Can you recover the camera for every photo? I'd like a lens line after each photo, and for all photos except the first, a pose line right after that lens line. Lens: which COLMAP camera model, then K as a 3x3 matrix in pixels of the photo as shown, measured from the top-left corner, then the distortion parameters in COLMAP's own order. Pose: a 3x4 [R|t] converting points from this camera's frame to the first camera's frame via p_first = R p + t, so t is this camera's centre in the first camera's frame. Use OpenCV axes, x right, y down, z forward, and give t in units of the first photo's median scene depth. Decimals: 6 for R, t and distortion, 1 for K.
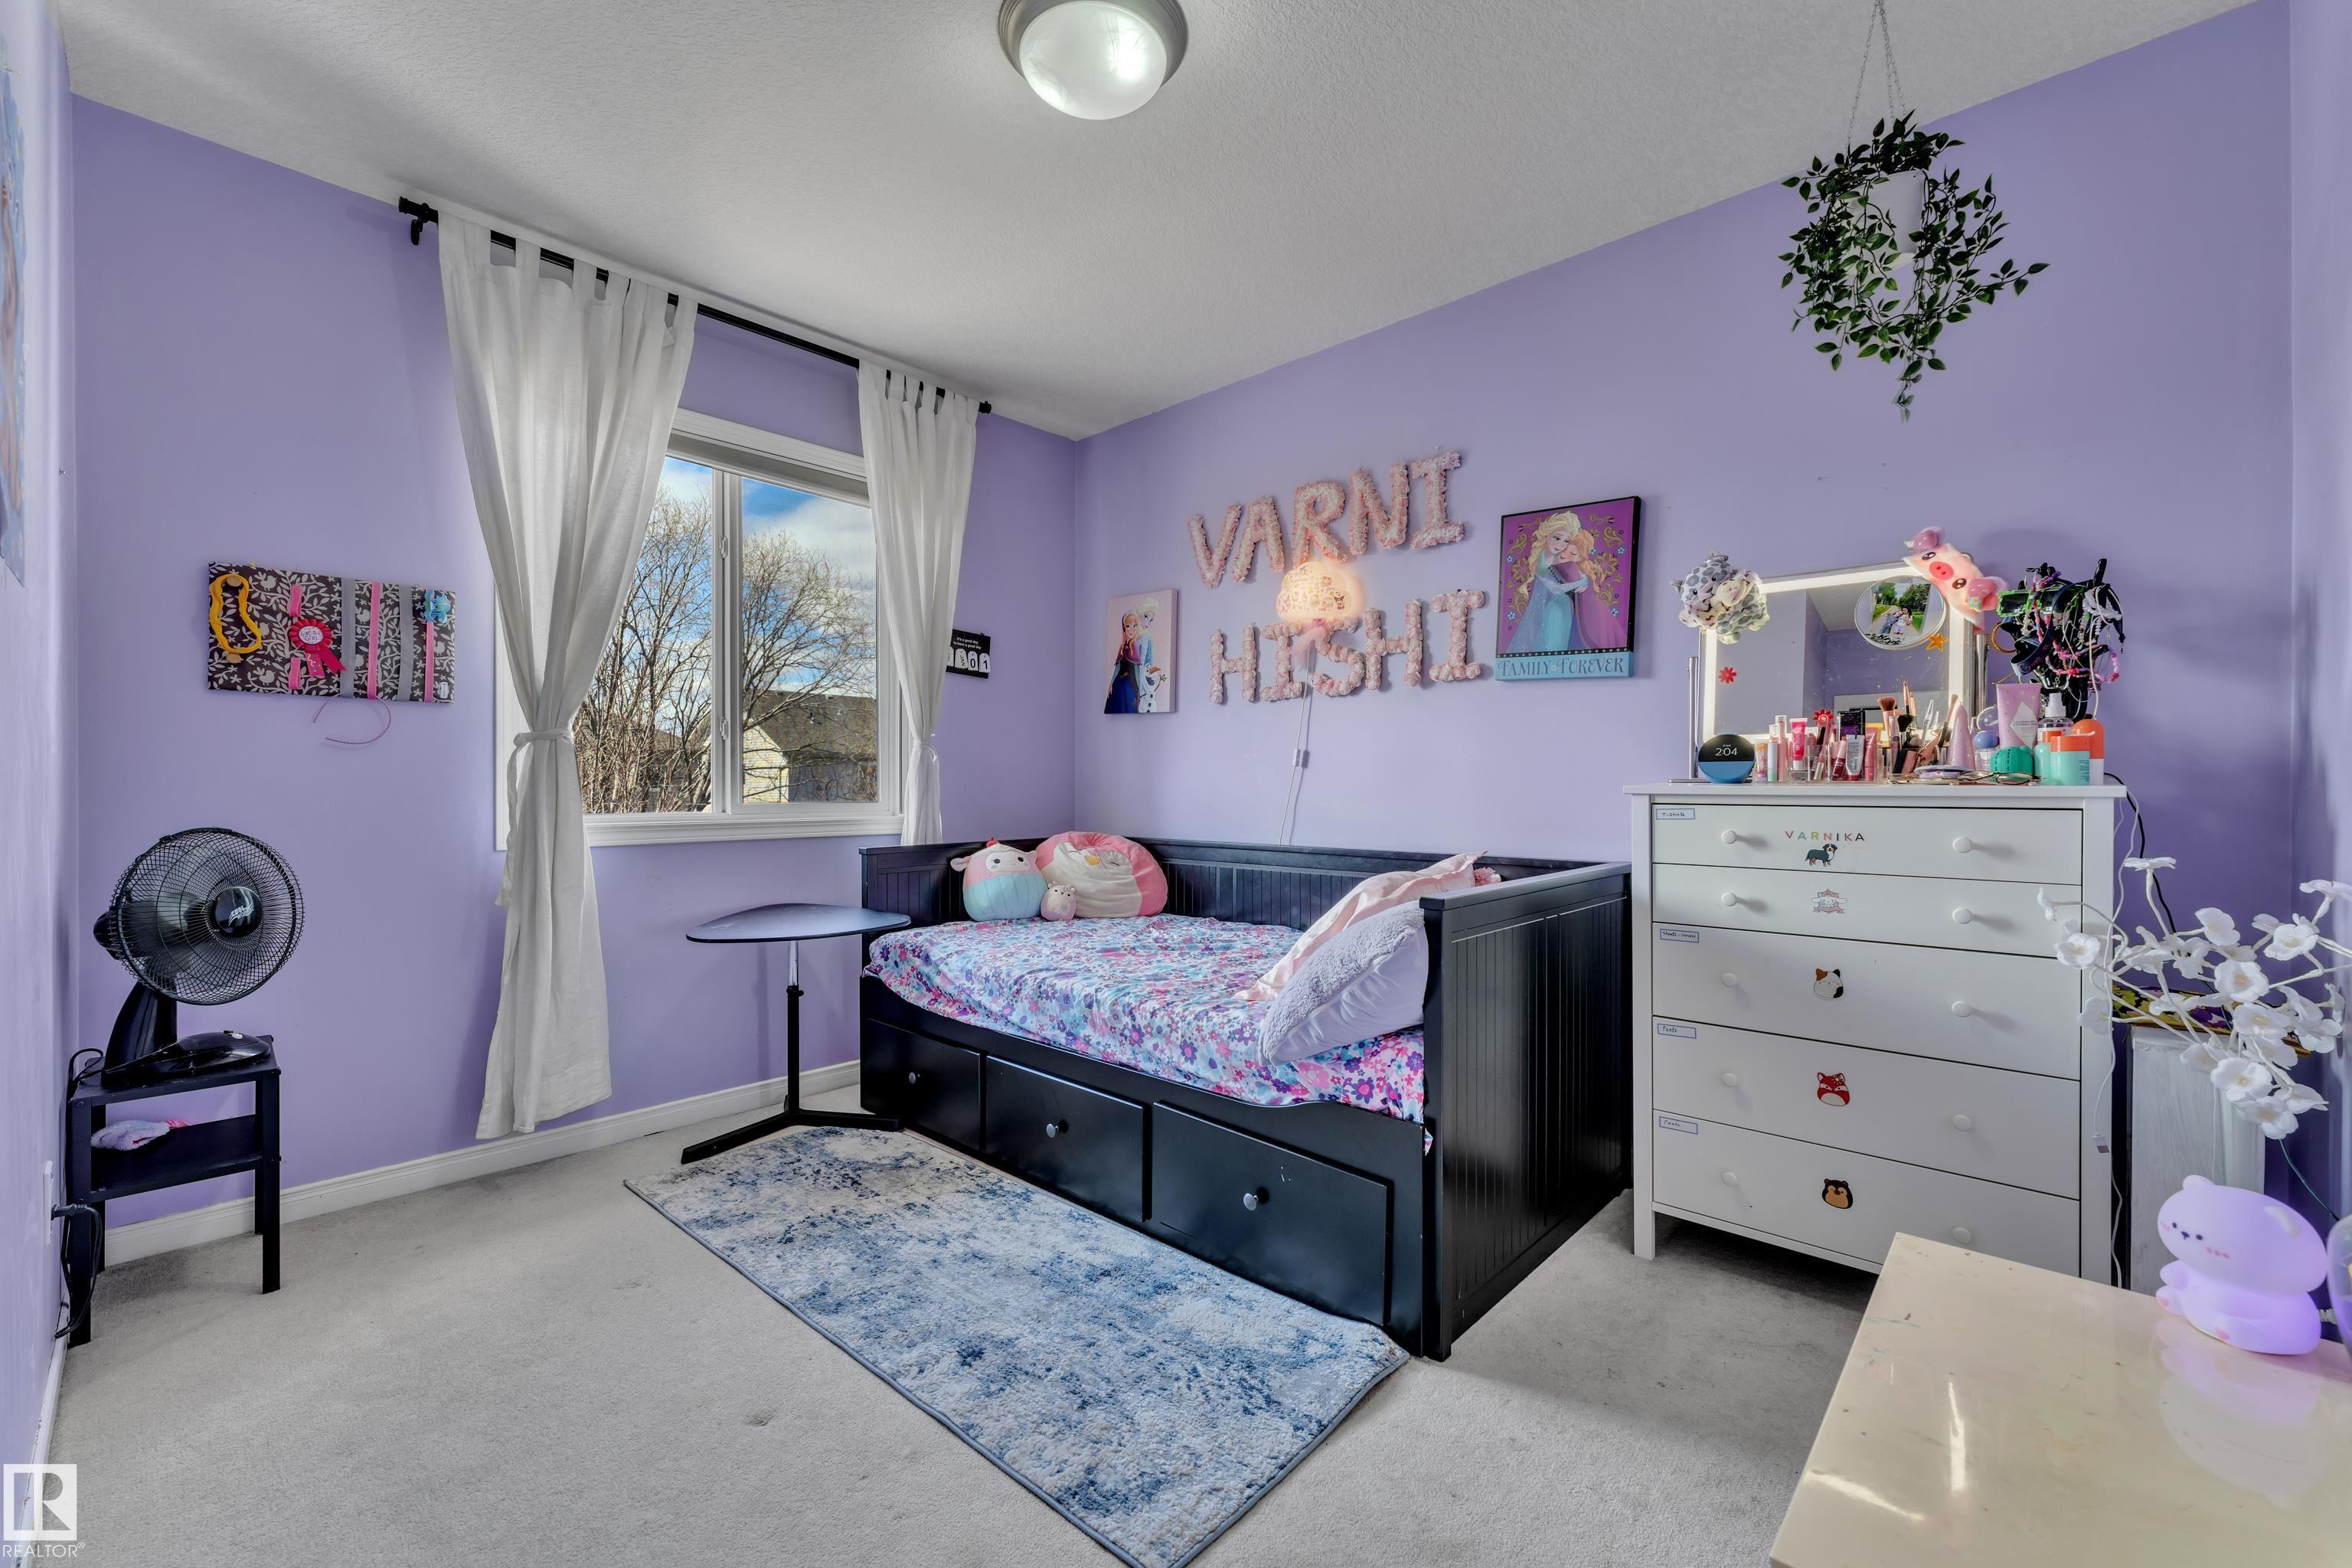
lens RADIAL K [[951.3, 0, 1169.3], [0, 951.3, 785.0], [0, 0, 1]] dist [0.002431, 0.000867]
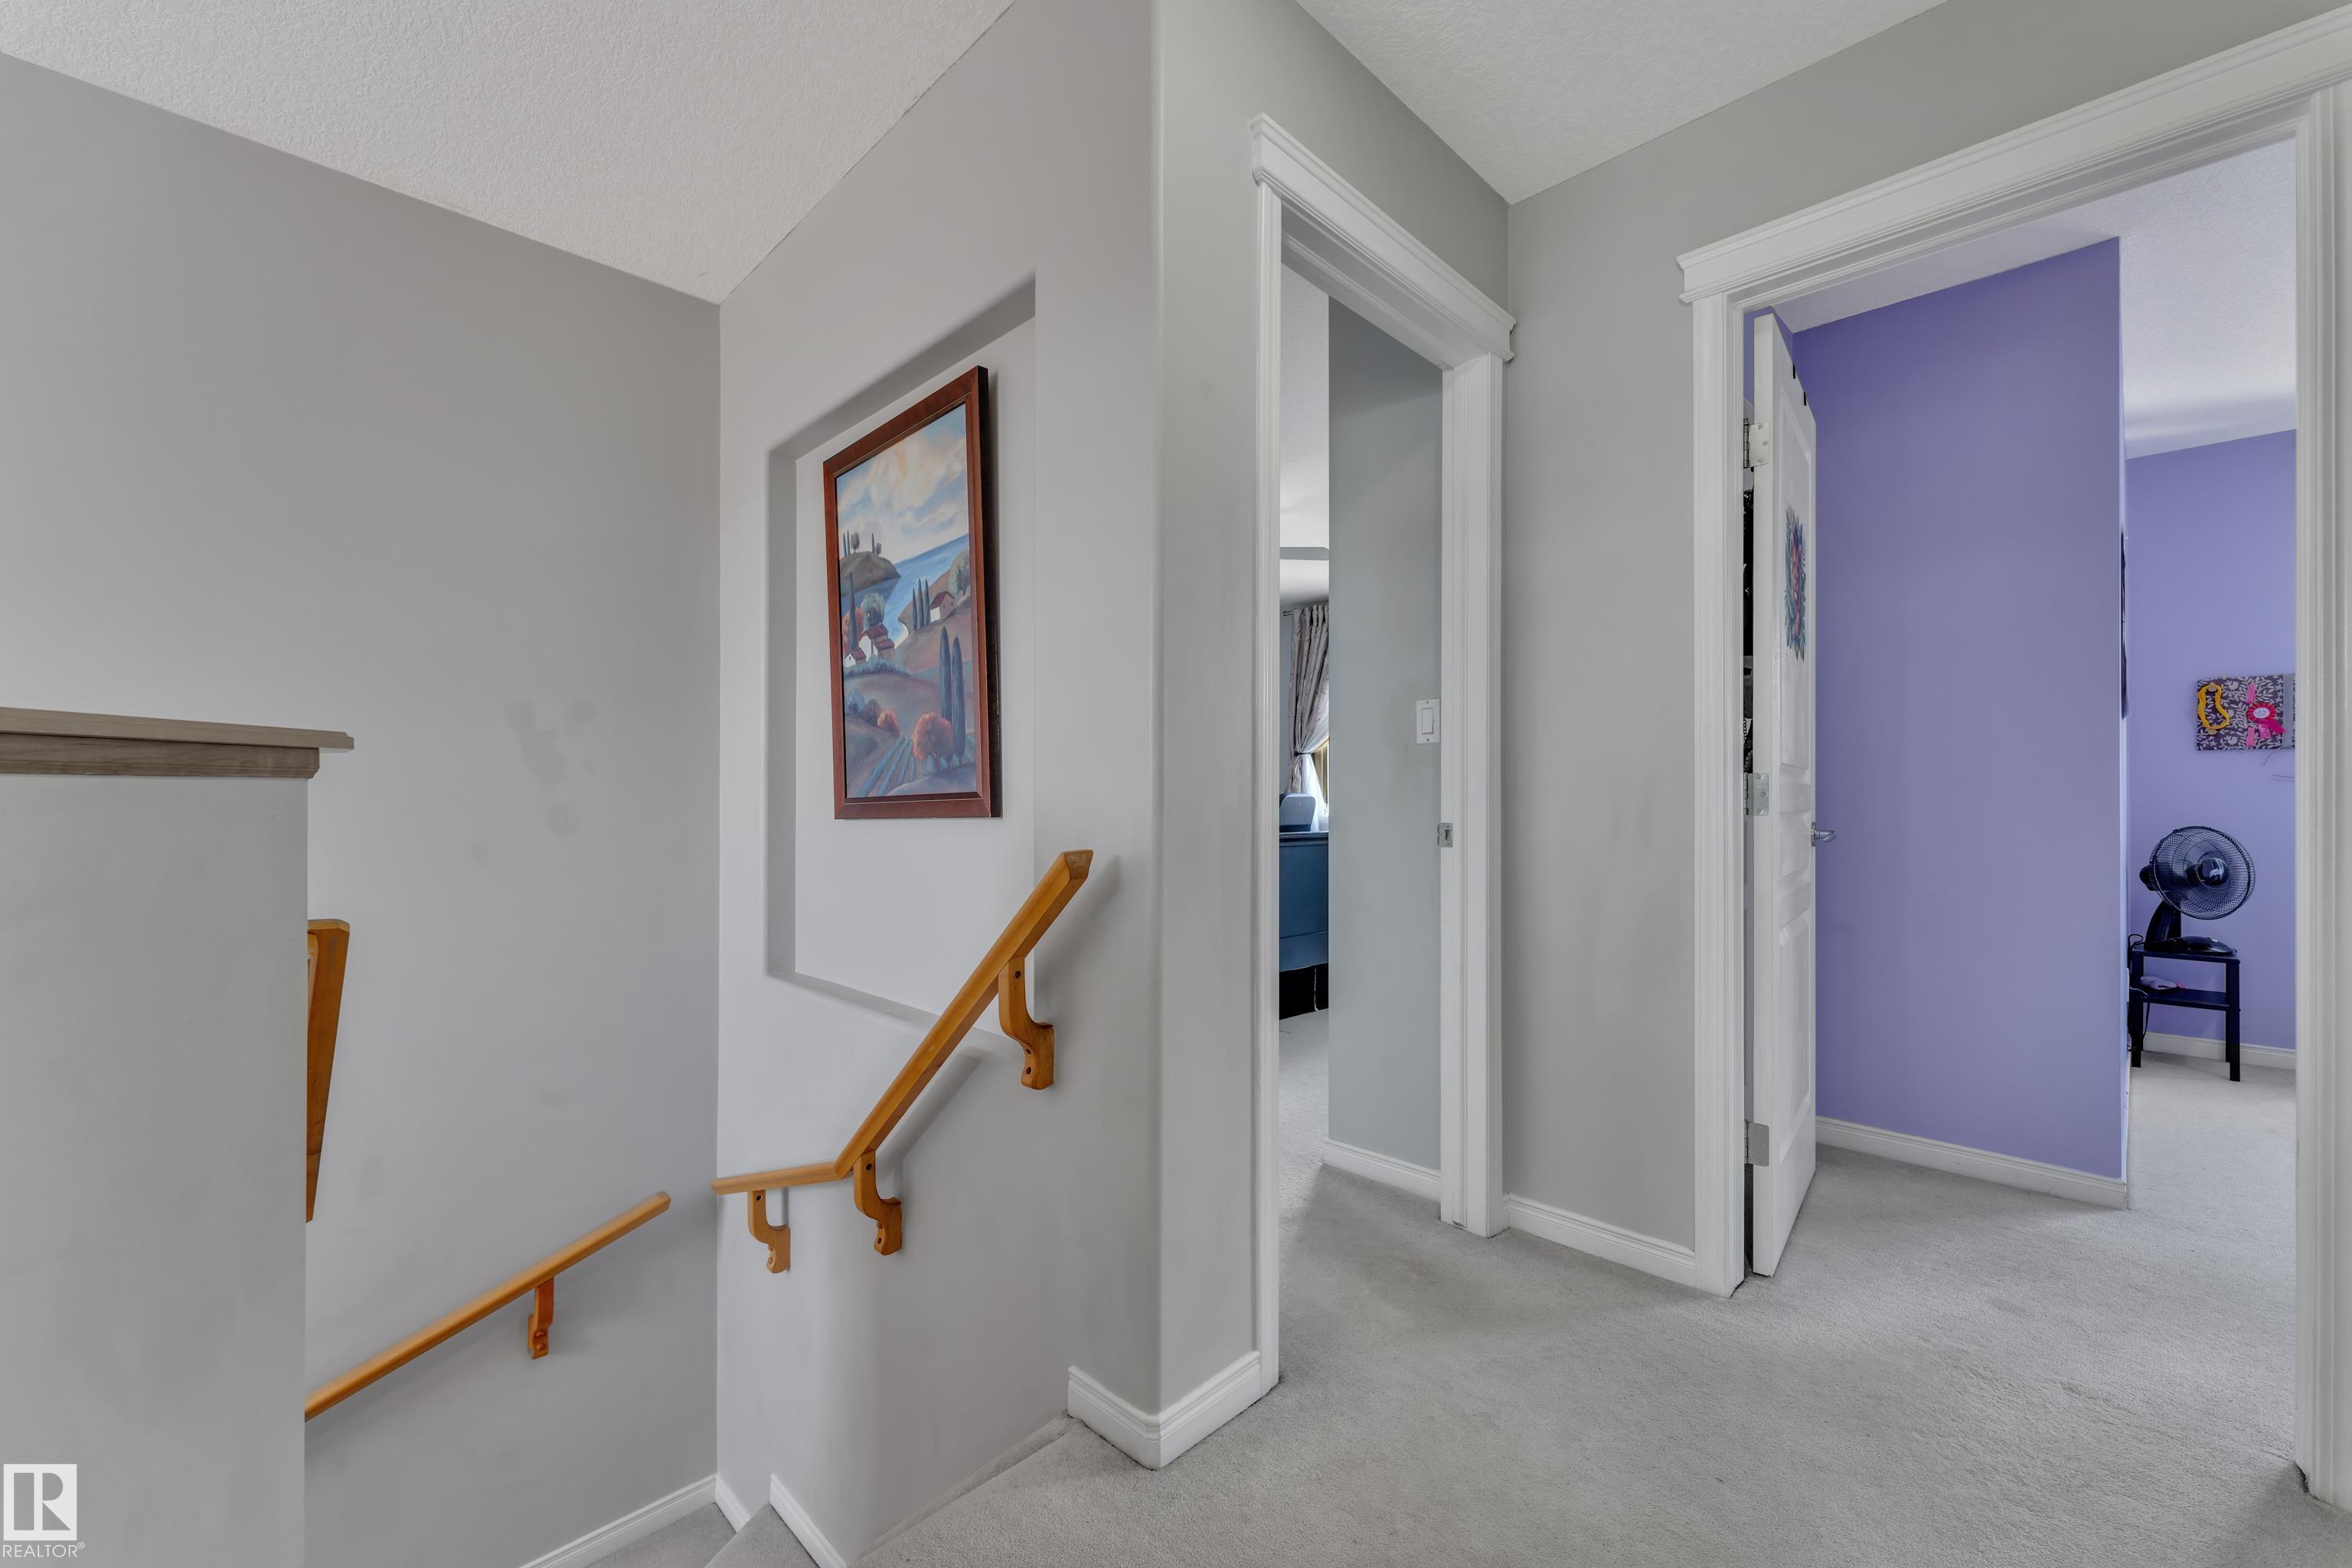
lens RADIAL K [[951.3, 0, 1186.1], [0, 951.3, 797.2], [0, 0, 1]] dist [0.002431, 0.000867]
pose [[-0.022288, -0.006283, -0.999732, 0.902846], [-0.006791, 0.999958, -0.006133, 0.012236], [0.999729, 0.006652, -0.022330, -0.935236]]
